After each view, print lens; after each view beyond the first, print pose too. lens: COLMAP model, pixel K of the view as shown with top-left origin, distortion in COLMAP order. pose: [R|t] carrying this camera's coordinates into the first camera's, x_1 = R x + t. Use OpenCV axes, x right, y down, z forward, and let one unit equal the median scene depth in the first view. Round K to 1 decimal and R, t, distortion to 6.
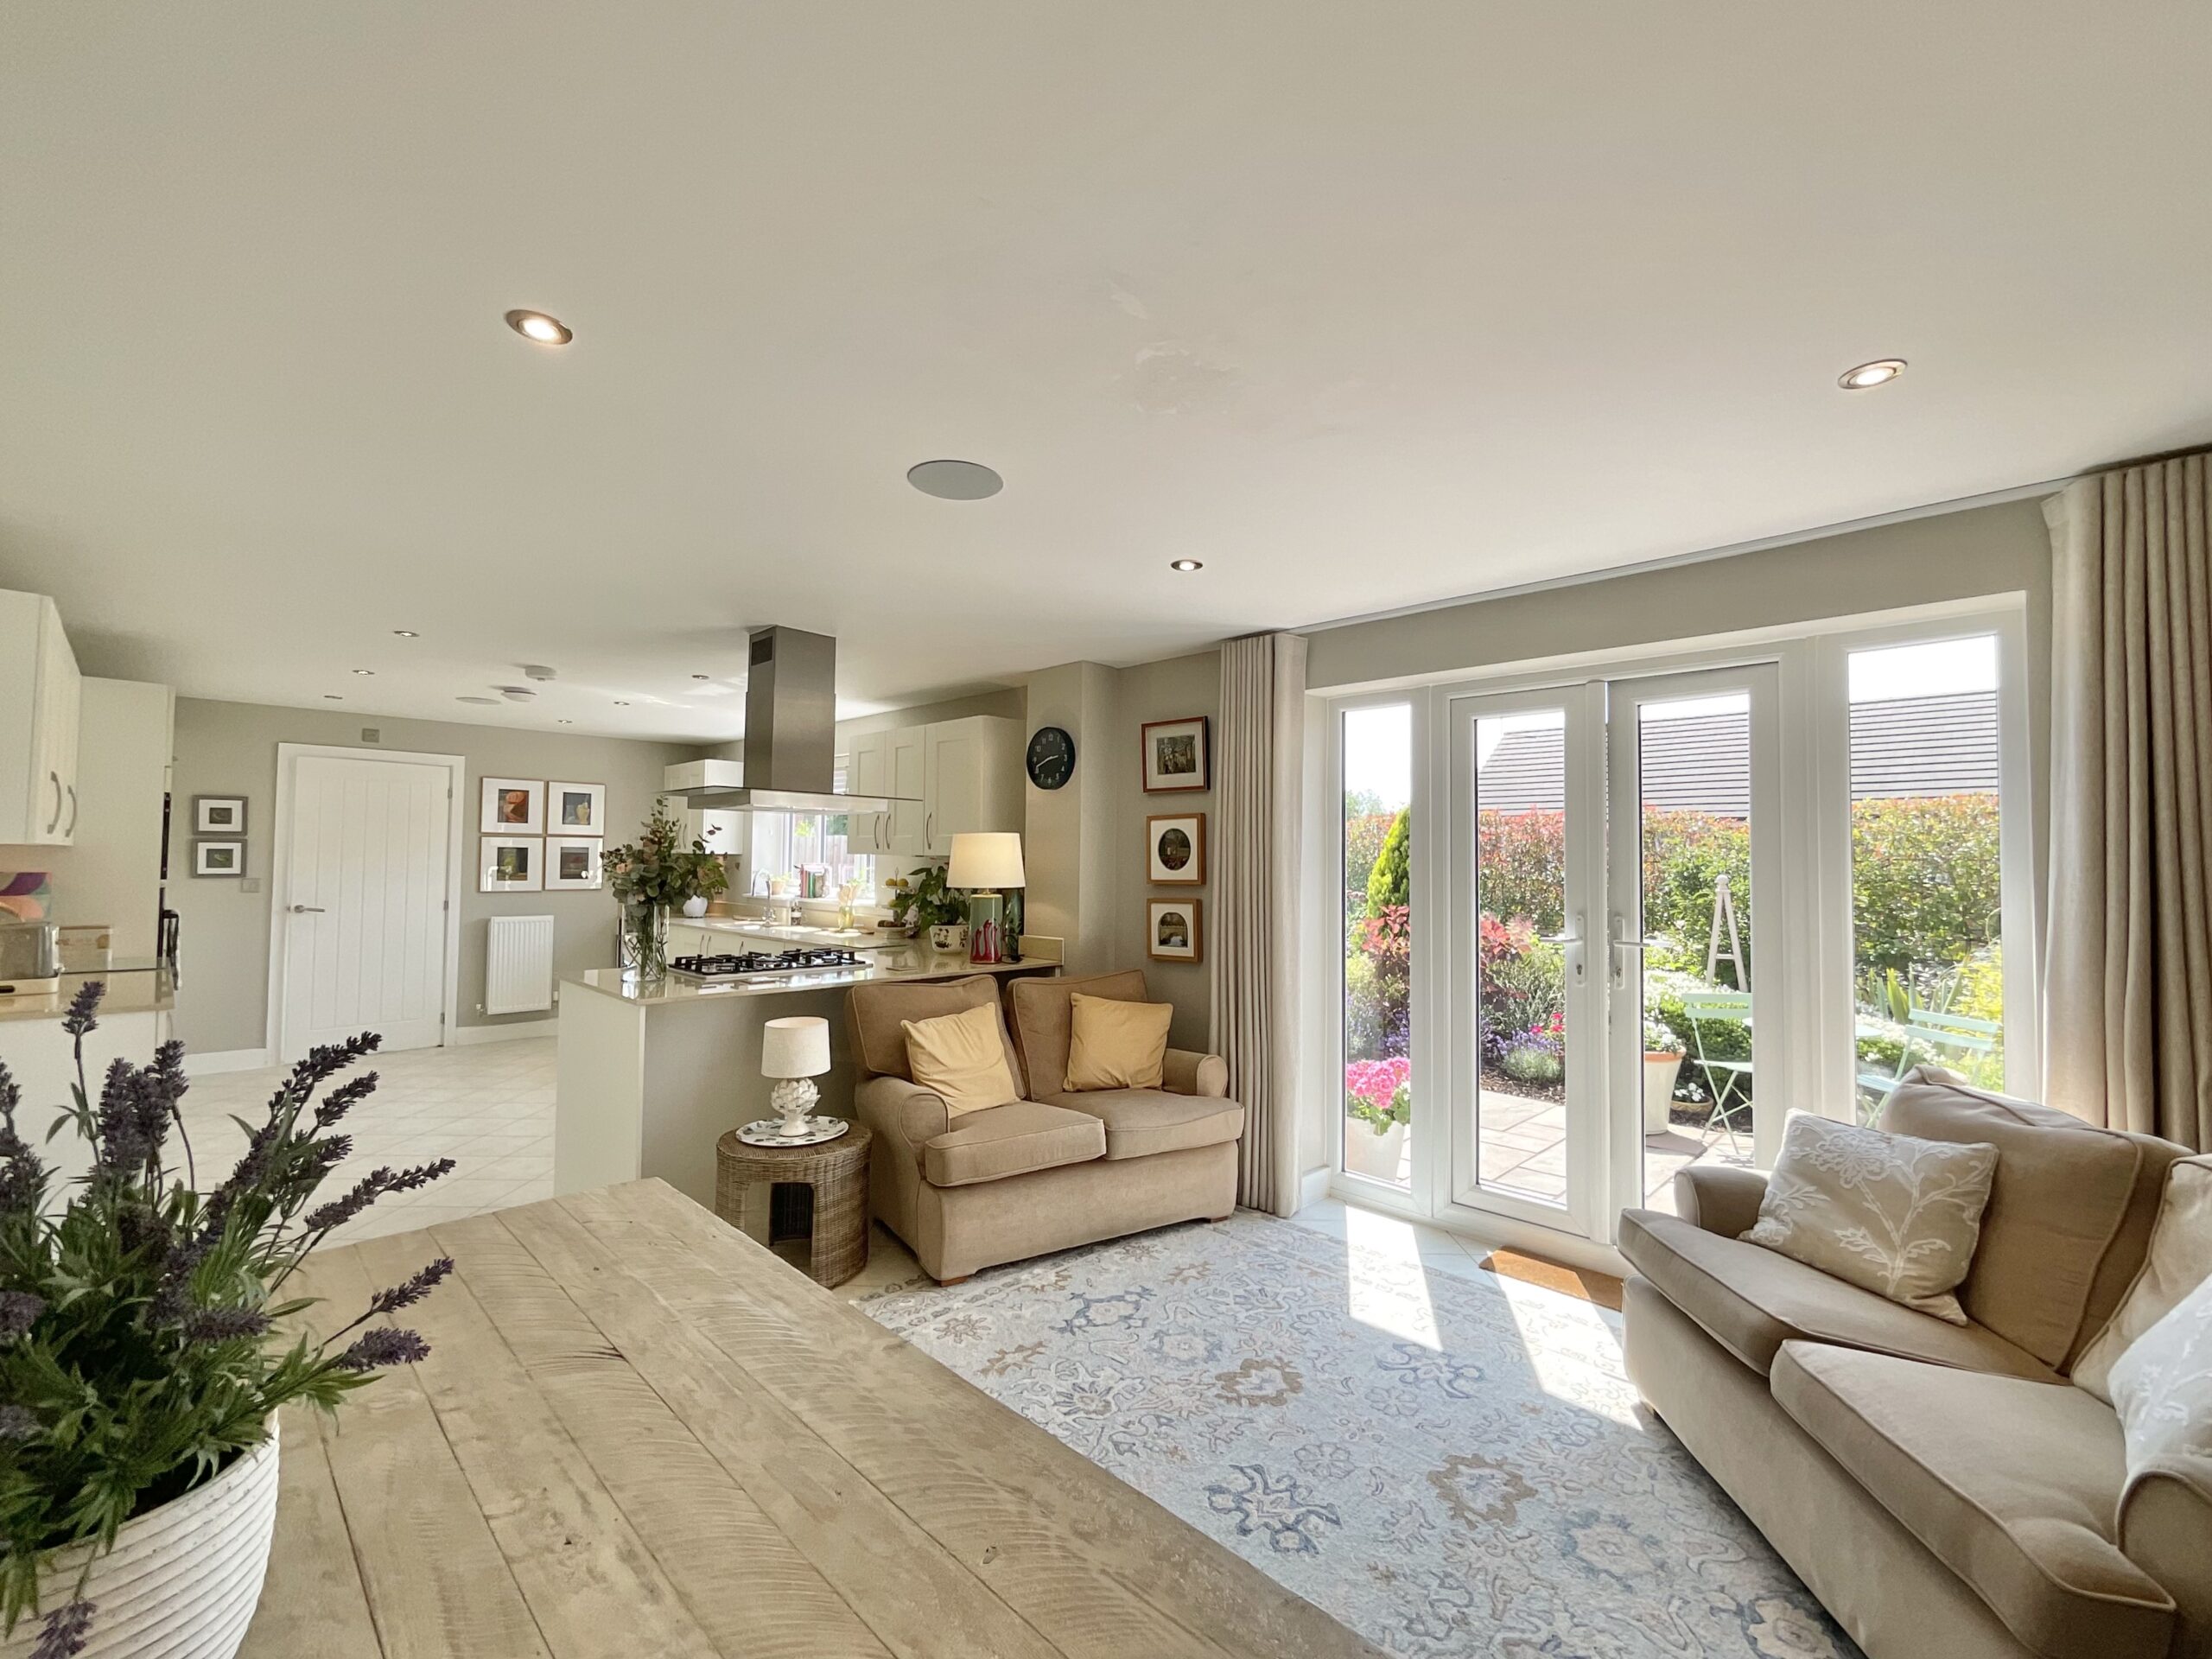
lens RADIAL K [[941.9, 0, 1106.0], [0, 941.9, 829.5], [0, 0, 1]] dist [0.011891, 0.000201]
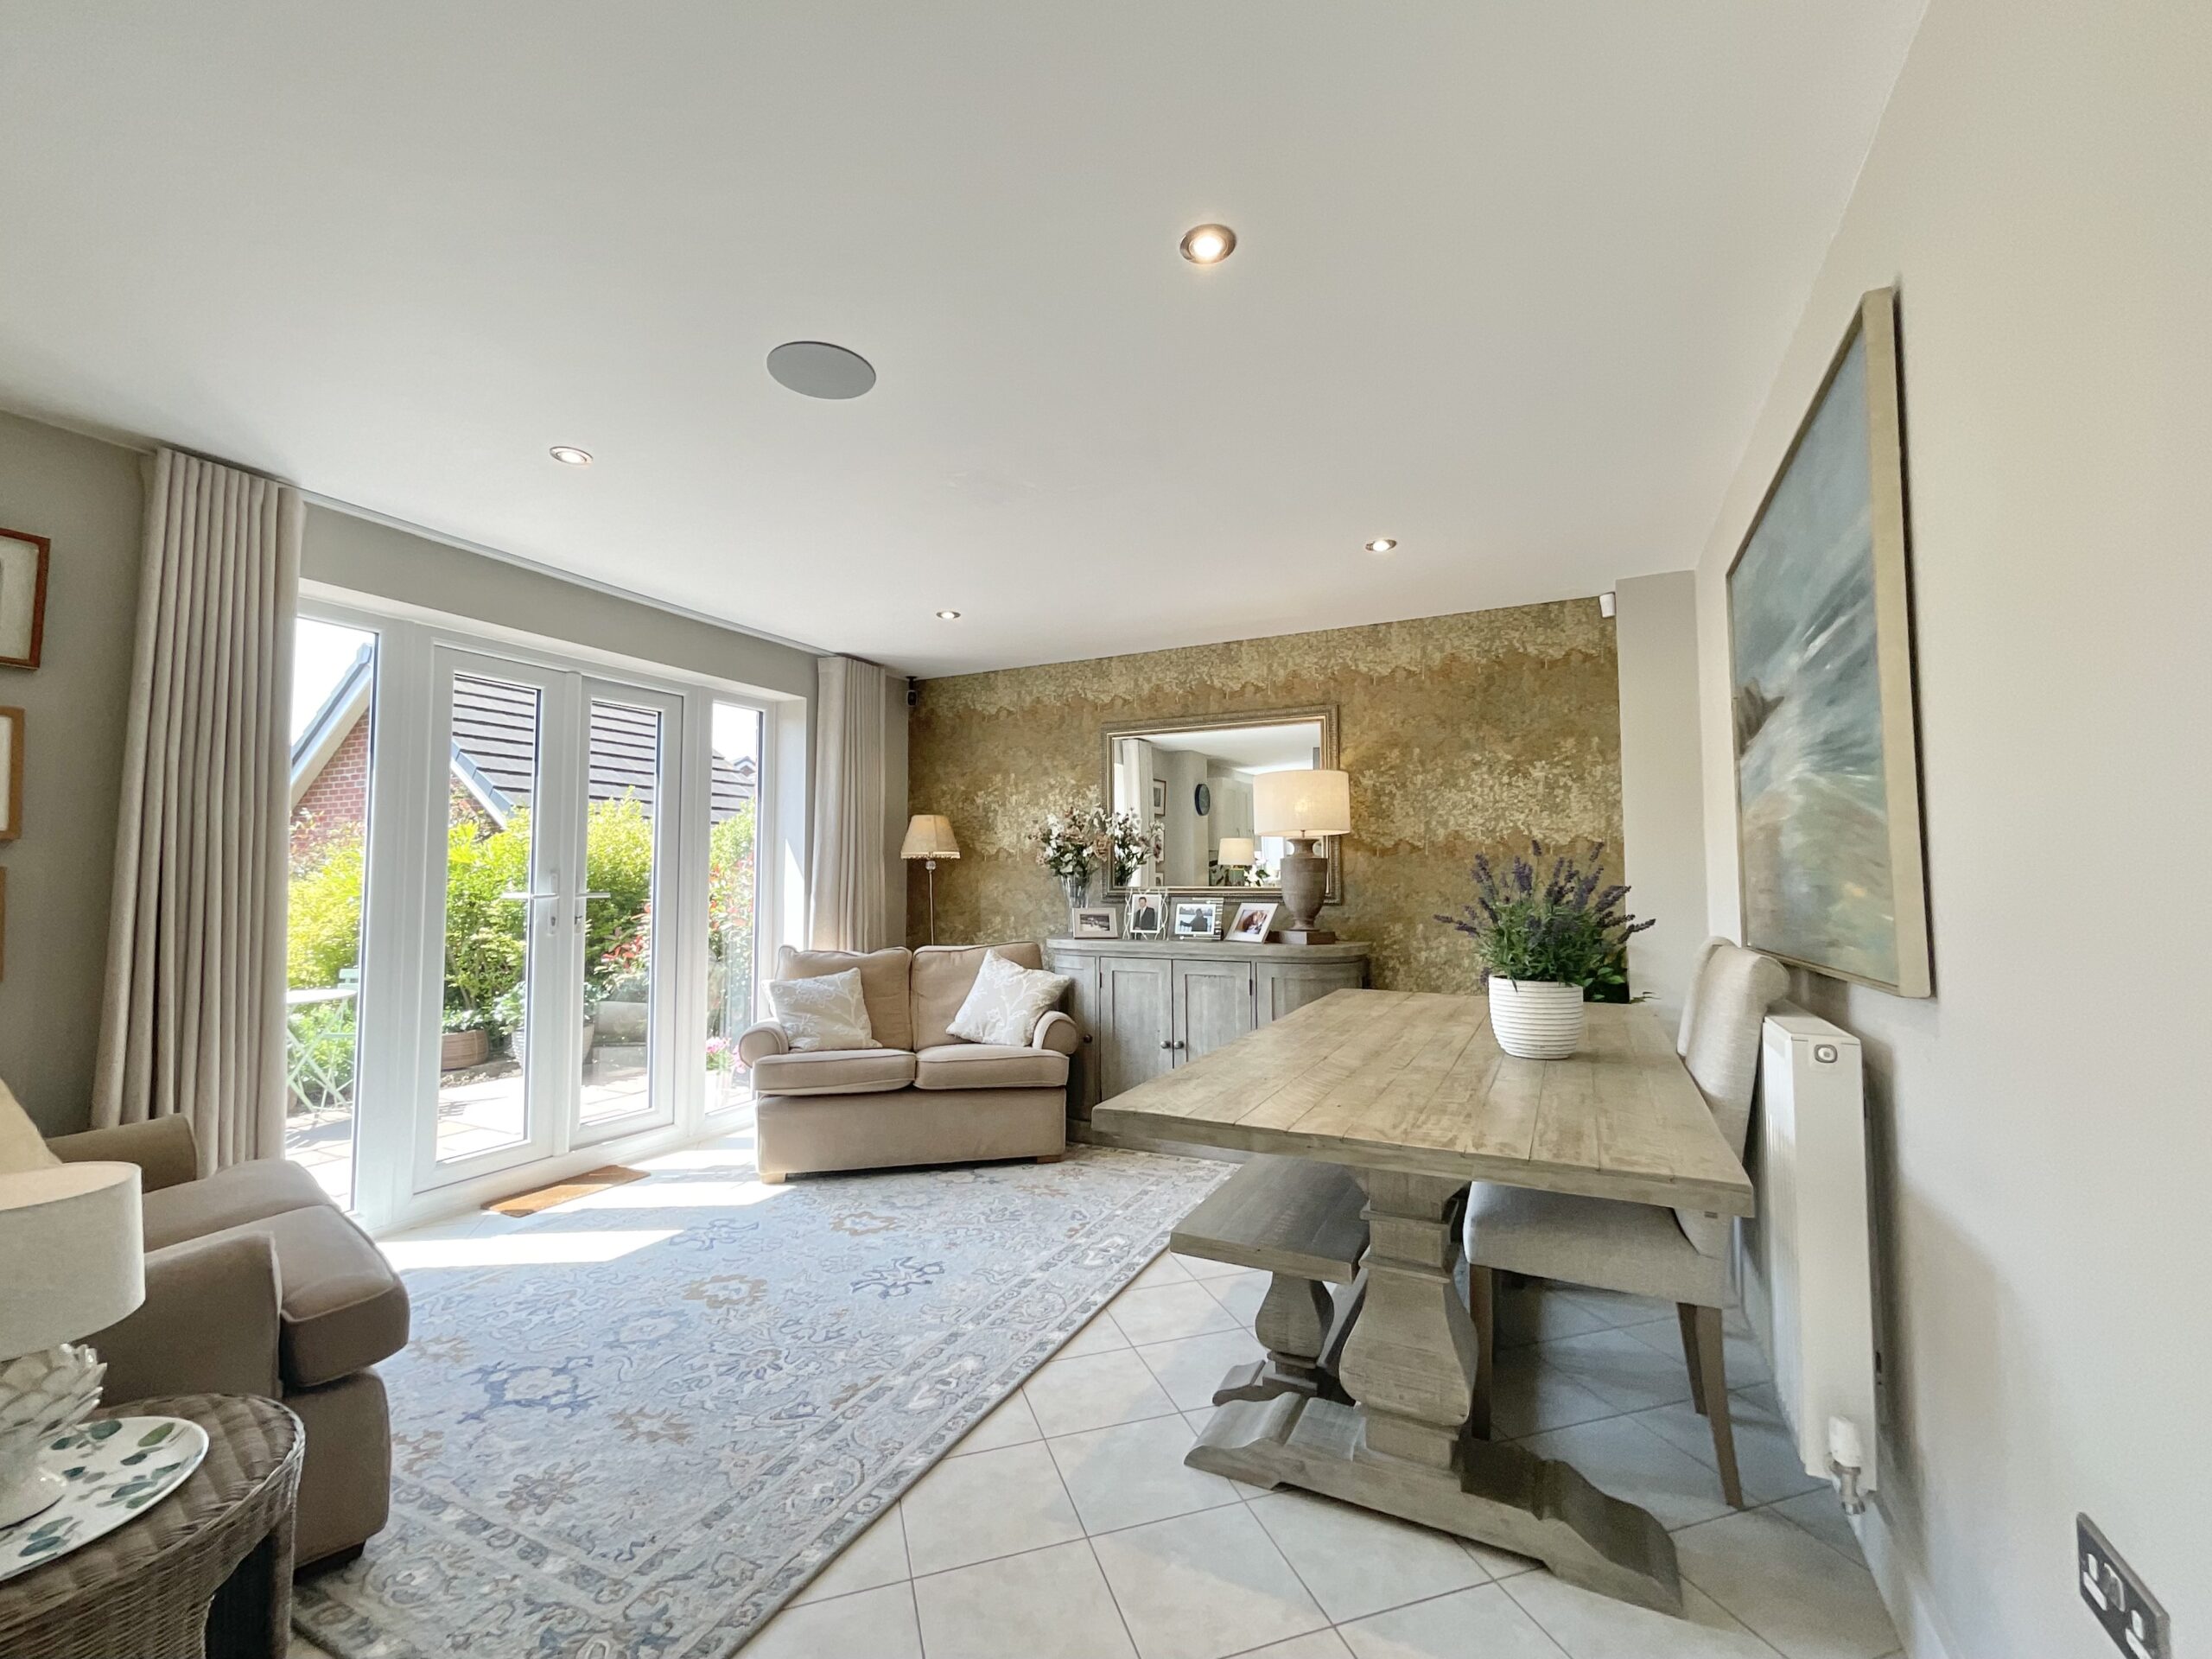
lens RADIAL K [[909.4, 0, 1122.2], [0, 909.4, 829.2], [0, 0, 1]] dist [-0.000193, 0.000262]
pose [[-0.309723, 0.039357, 0.950012, -0.404766], [-0.034223, 0.998034, -0.052504, 0.039164], [-0.950211, -0.048775, -0.307767, 0.375099]]
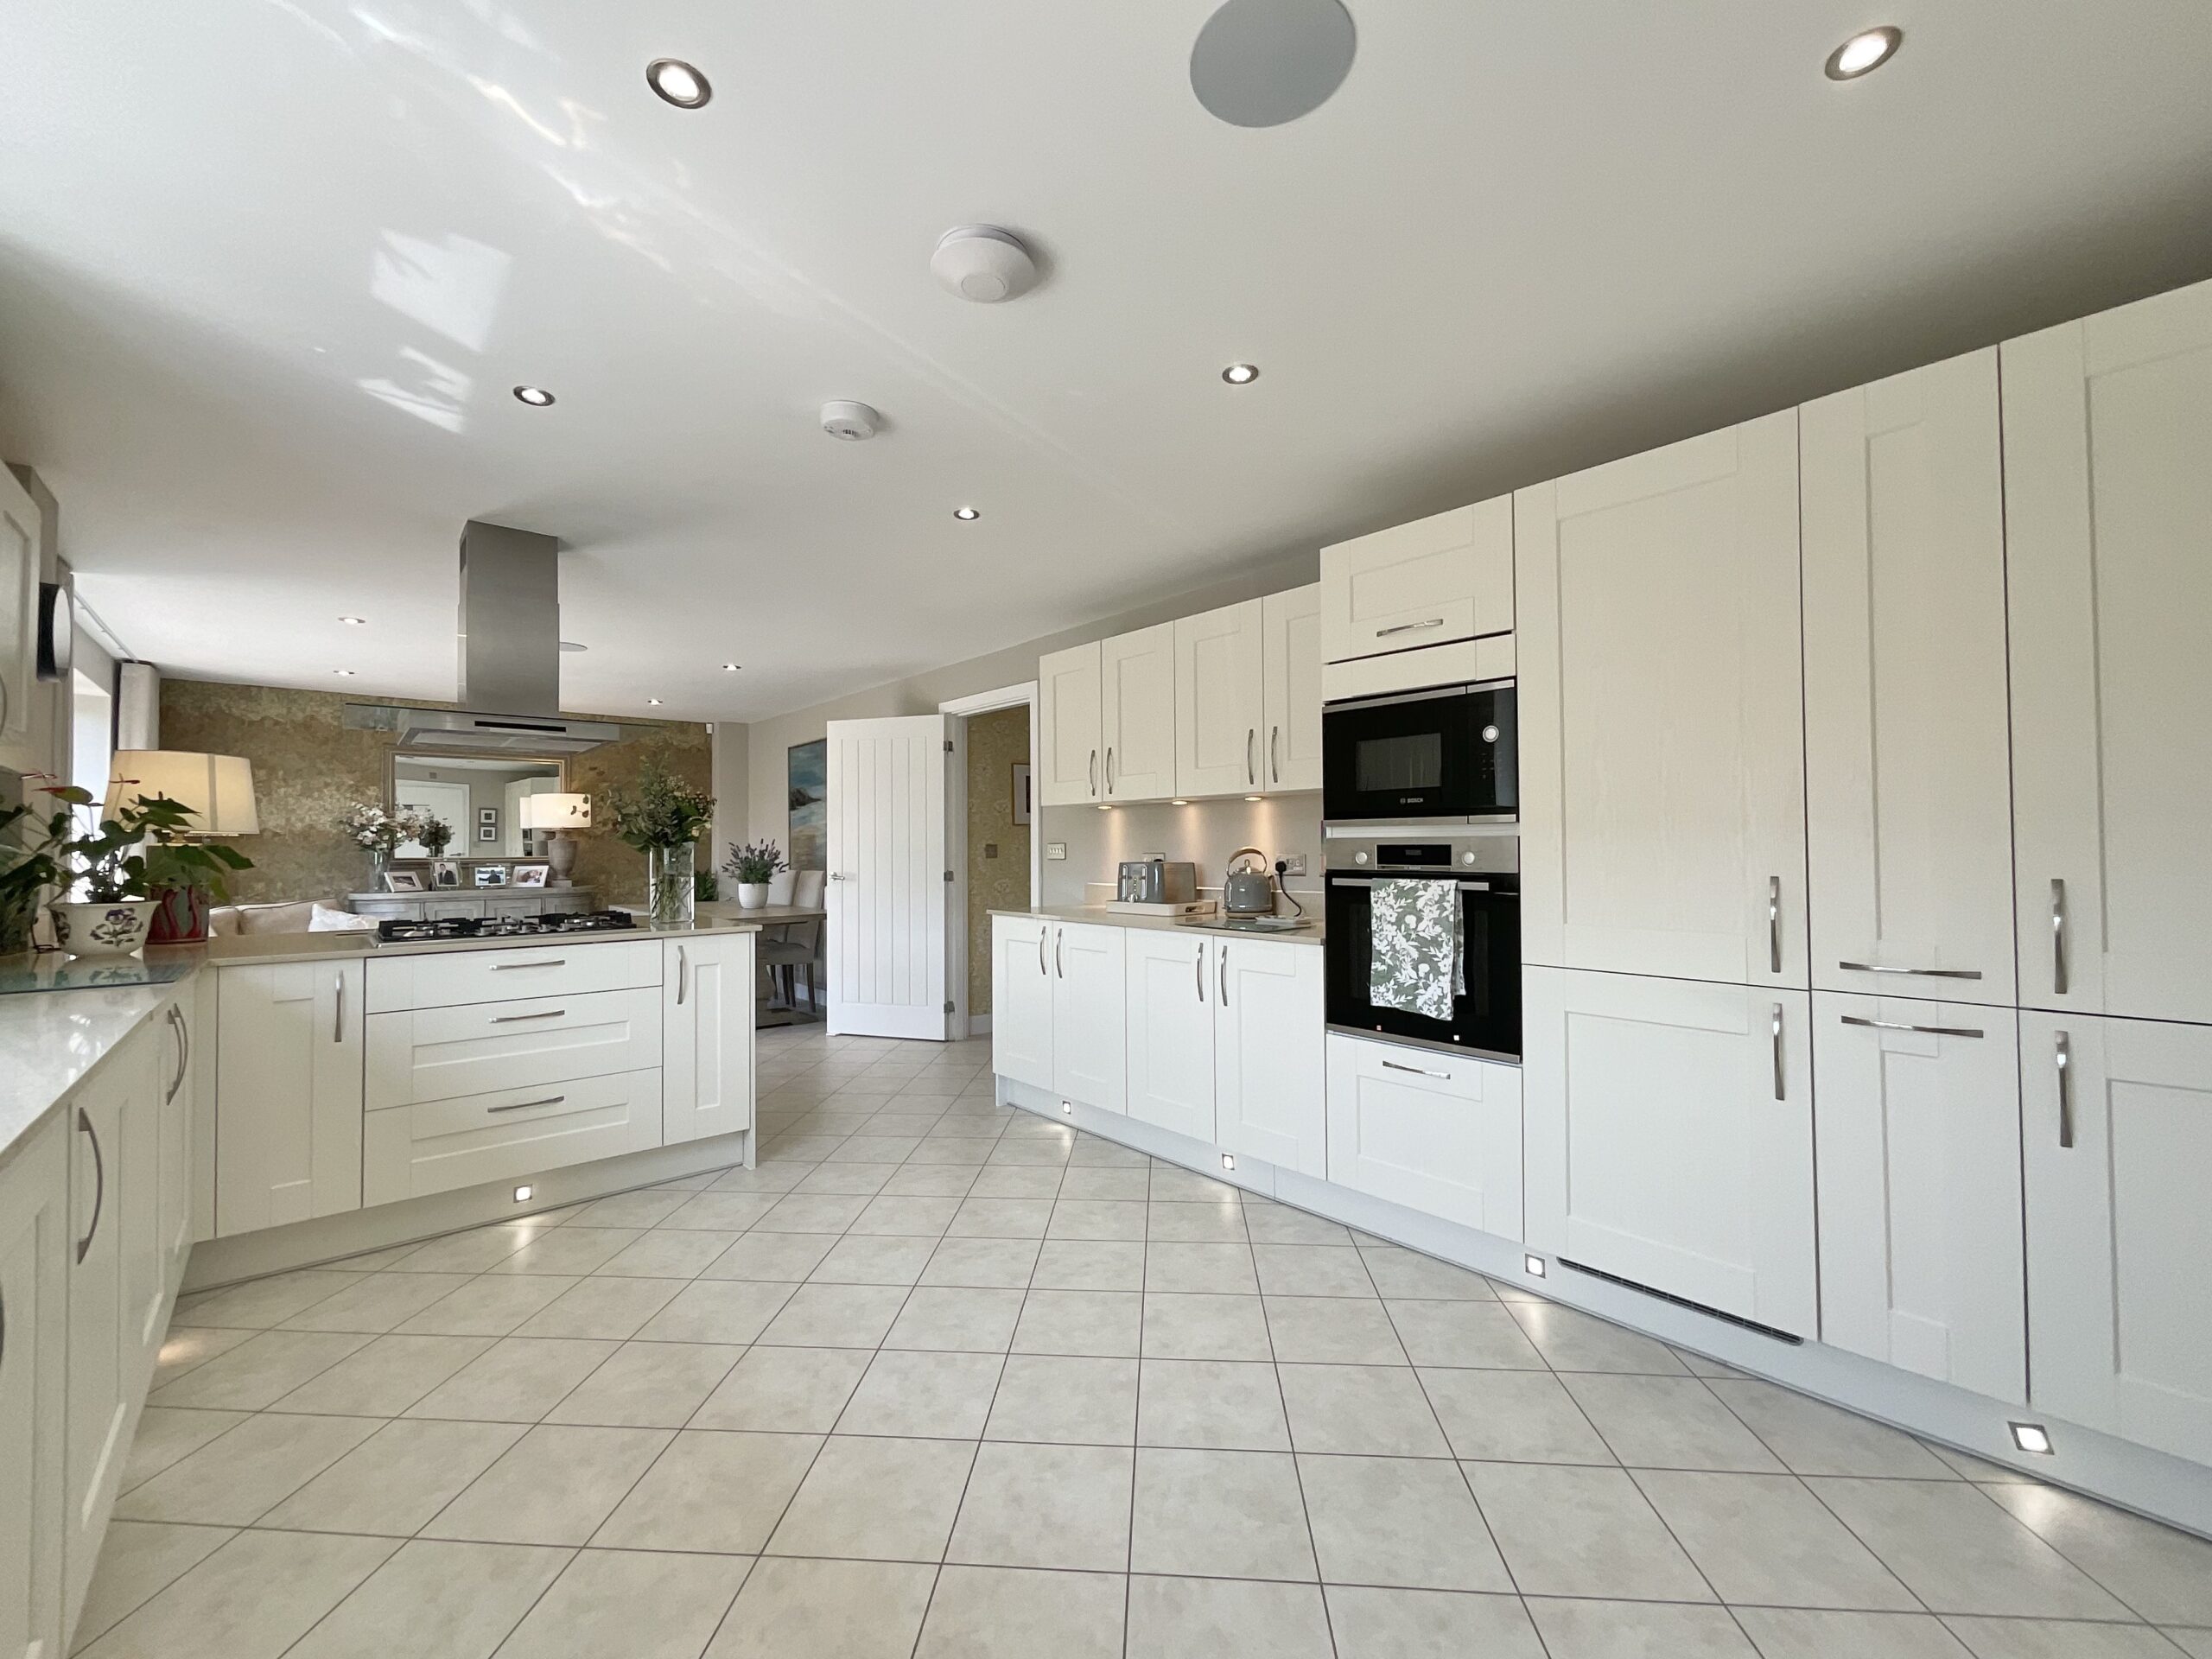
lens RADIAL K [[907.2, 0, 1102.3], [0, 907.2, 828.3], [0, 0, 1]] dist [-0.010729, 0.009266]
pose [[-0.997497, -0.005120, 0.070521, -0.626604], [-0.009035, 0.998429, -0.055307, 0.066120], [-0.070127, -0.055806, -0.995976, 1.236468]]
